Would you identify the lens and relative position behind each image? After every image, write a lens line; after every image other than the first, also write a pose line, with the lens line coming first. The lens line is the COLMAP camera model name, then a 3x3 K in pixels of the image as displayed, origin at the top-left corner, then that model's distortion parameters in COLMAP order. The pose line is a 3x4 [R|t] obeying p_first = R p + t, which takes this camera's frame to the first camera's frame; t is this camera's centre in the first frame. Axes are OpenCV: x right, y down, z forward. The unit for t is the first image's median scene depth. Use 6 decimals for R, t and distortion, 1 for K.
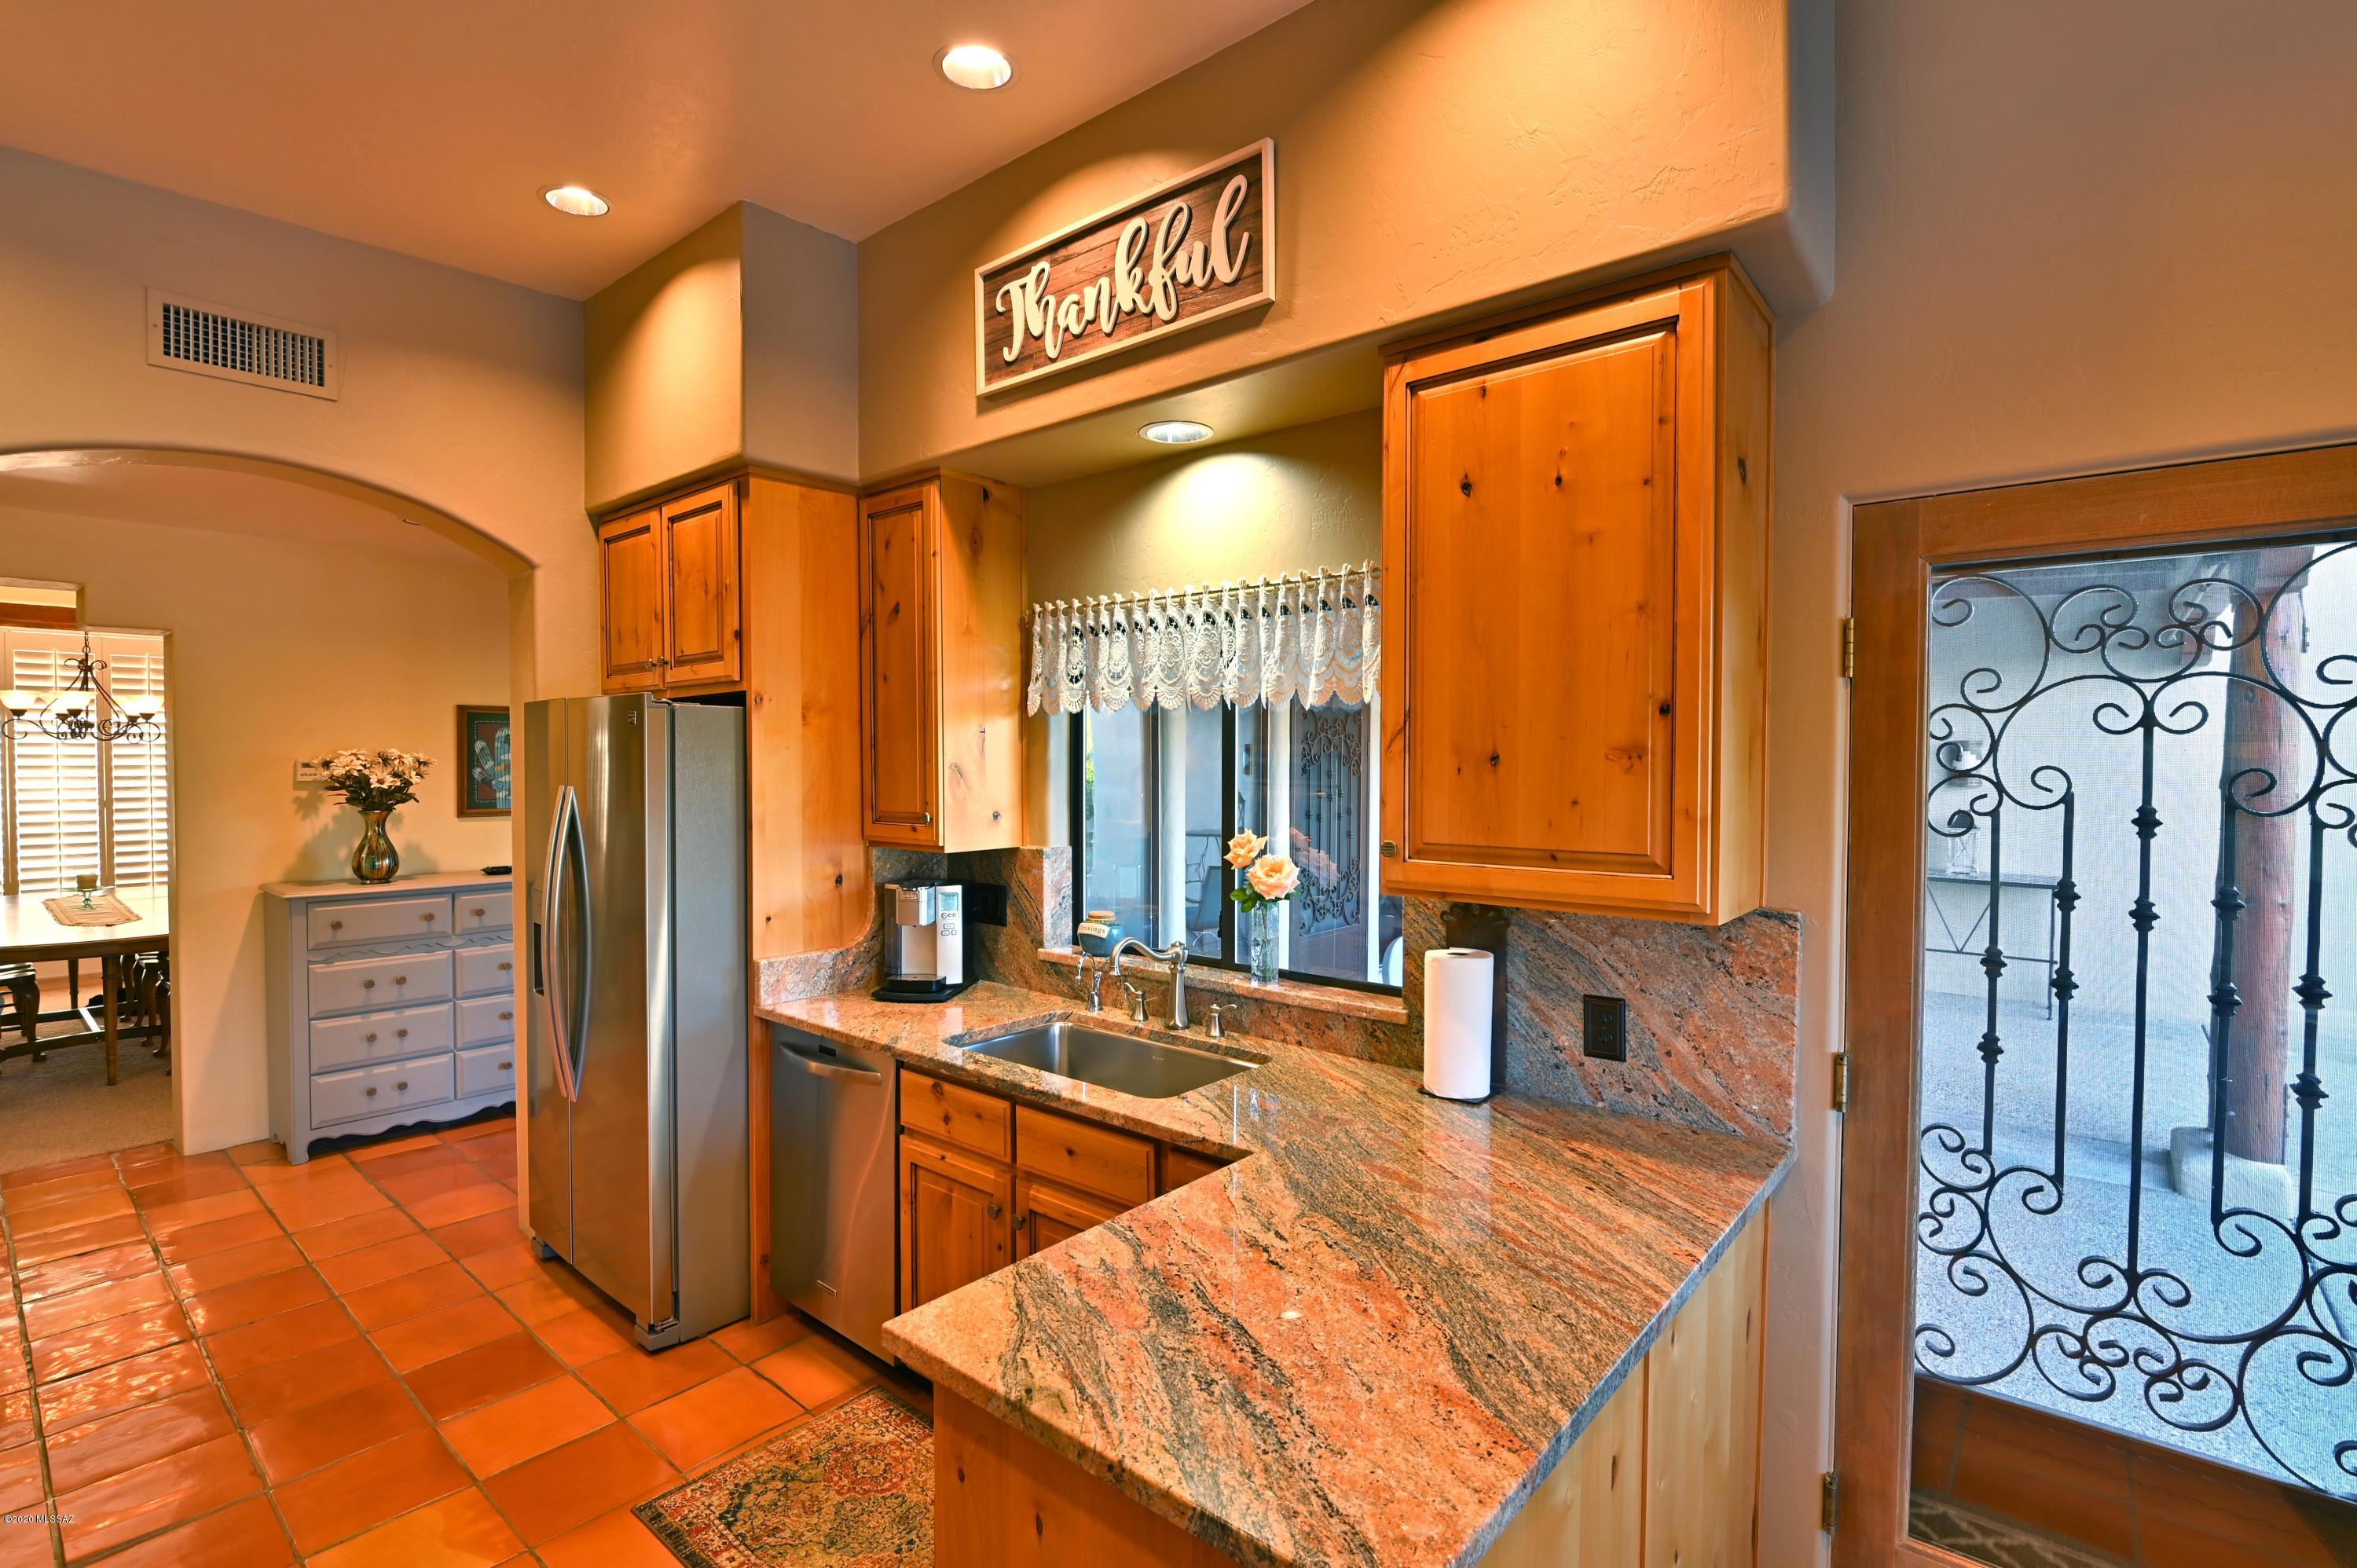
lens RADIAL K [[1096.2, 0, 1171.7], [0, 1096.2, 783.5], [0, 0, 1]] dist [-0.003882, -0.000549]
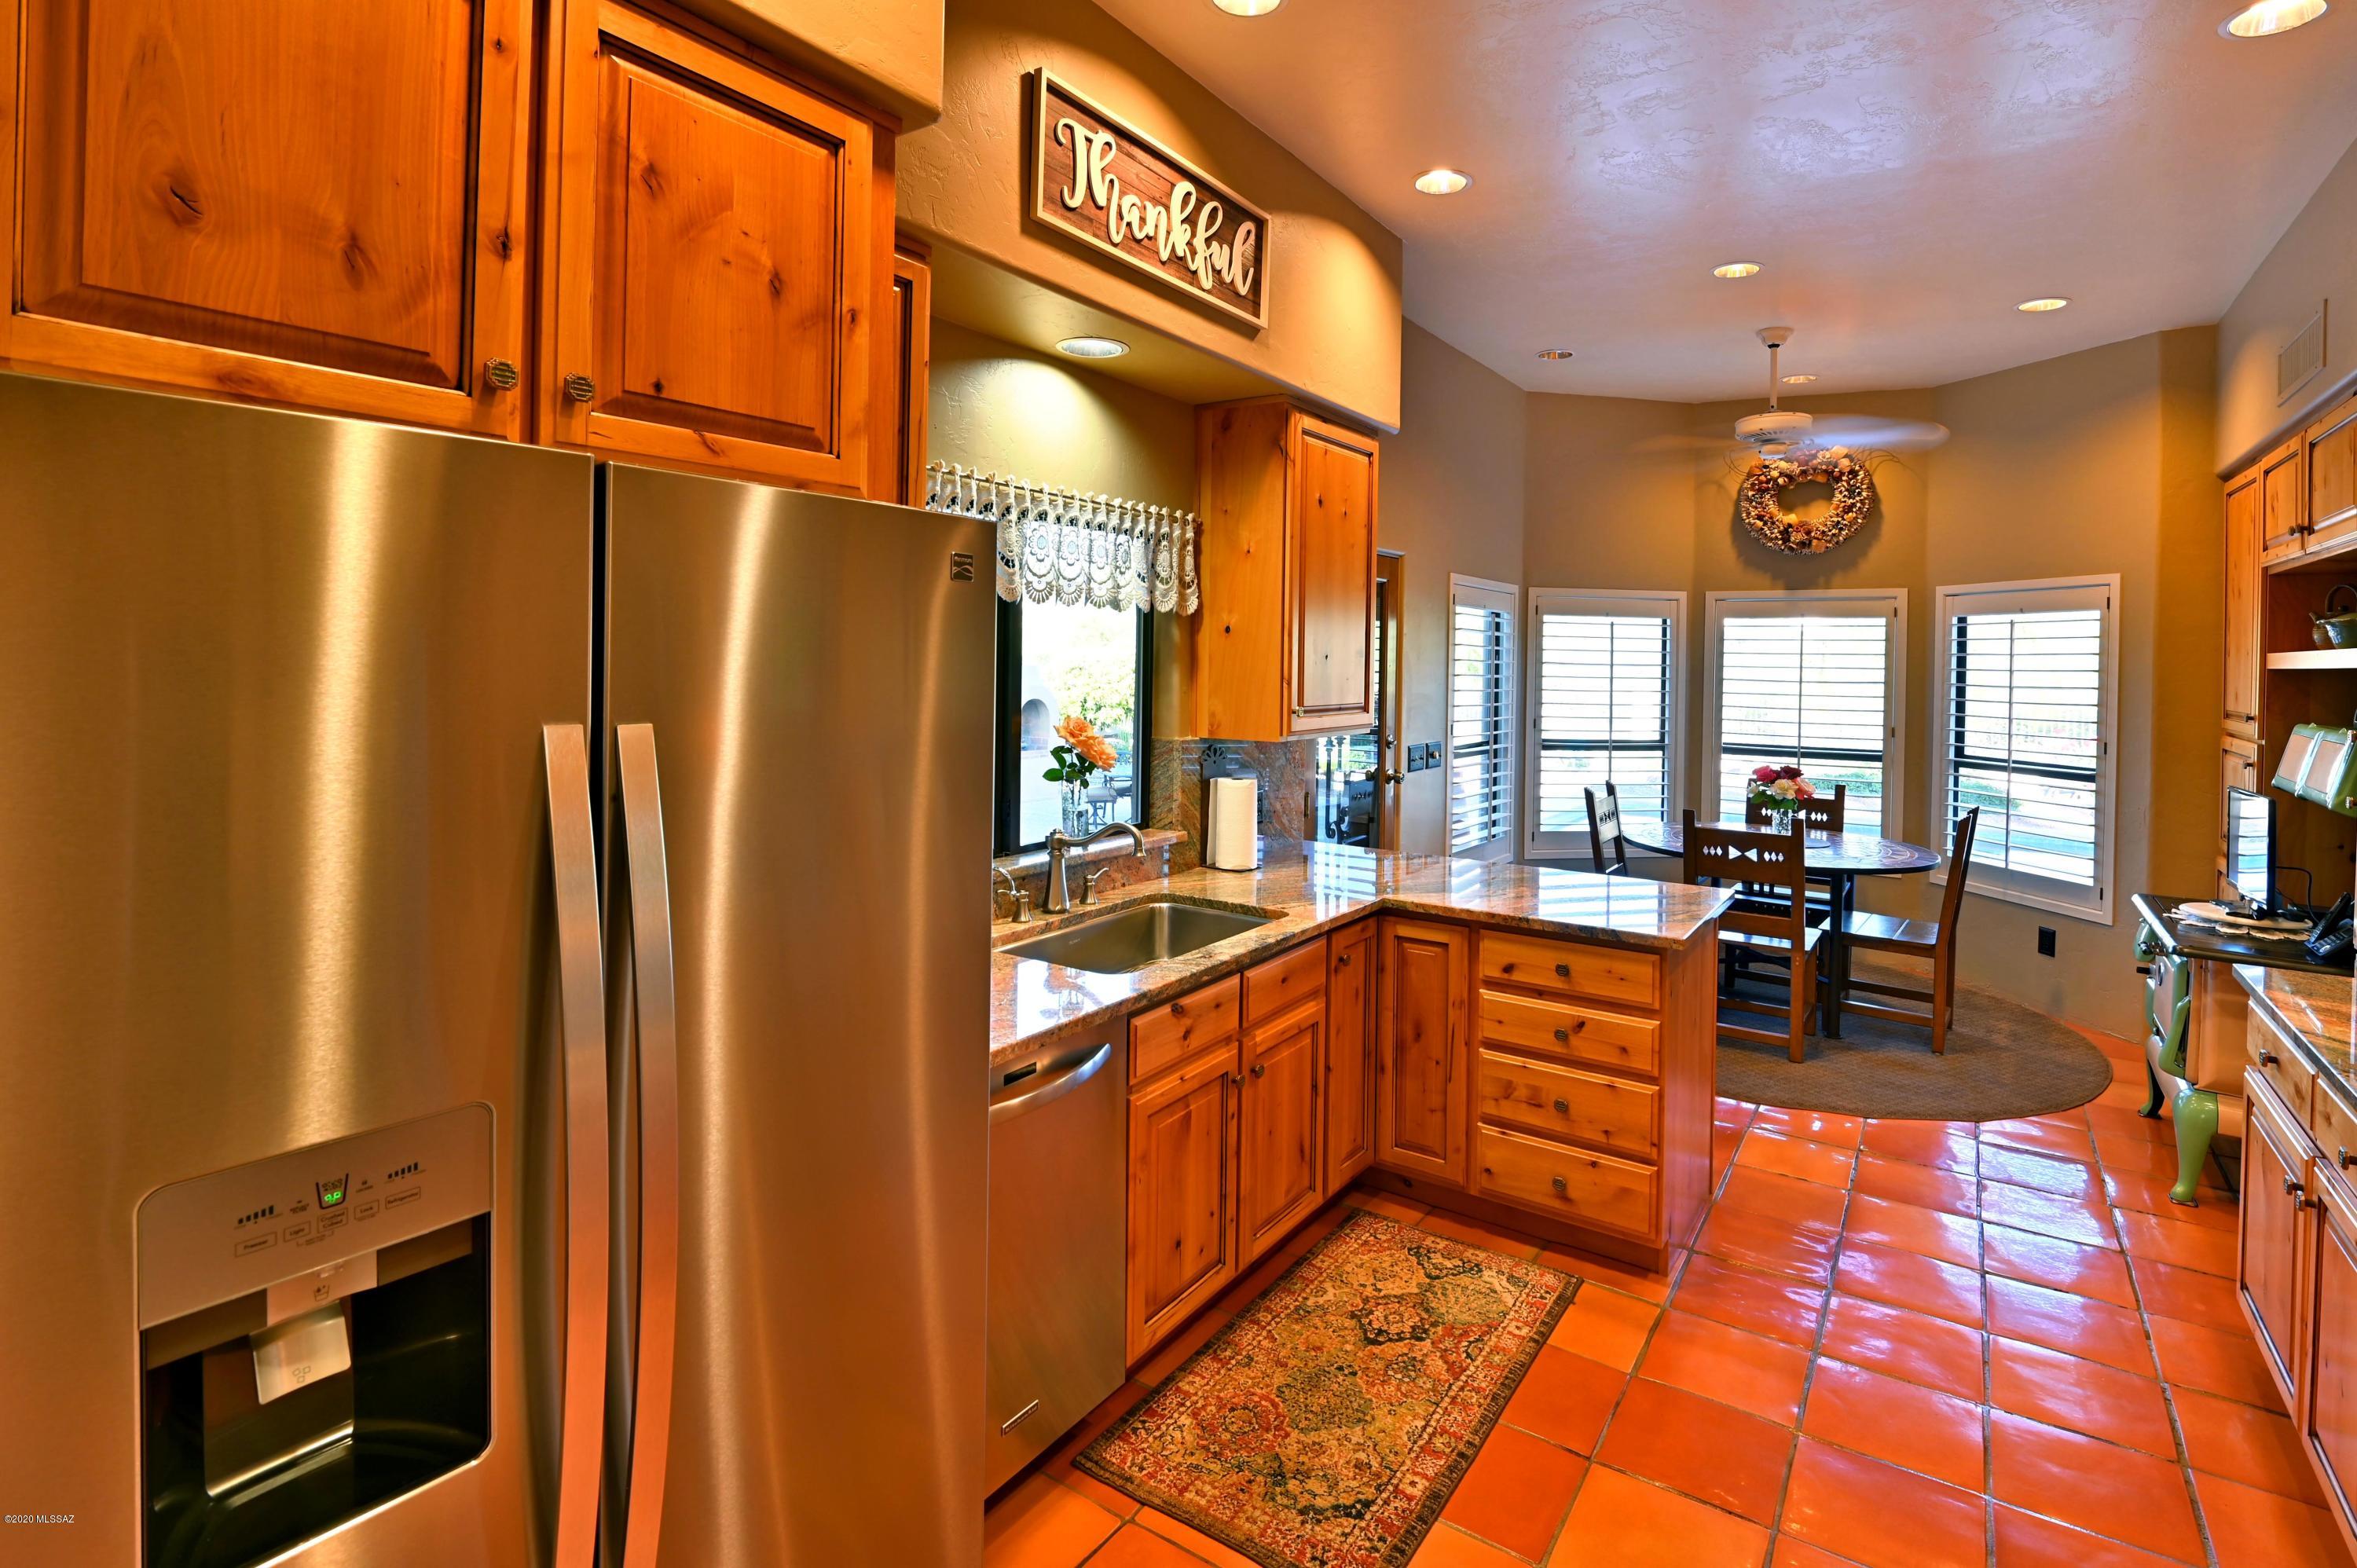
lens RADIAL K [[1096.2, 0, 1108.5], [0, 1096.2, 664.6], [0, 0, 1]] dist [-0.003882, -0.000549]
pose [[-0.052743, -0.008480, 0.998572, -1.142913], [0.006420, 0.999940, 0.008831, -0.021368], [-0.998588, 0.006877, -0.052685, 1.114524]]
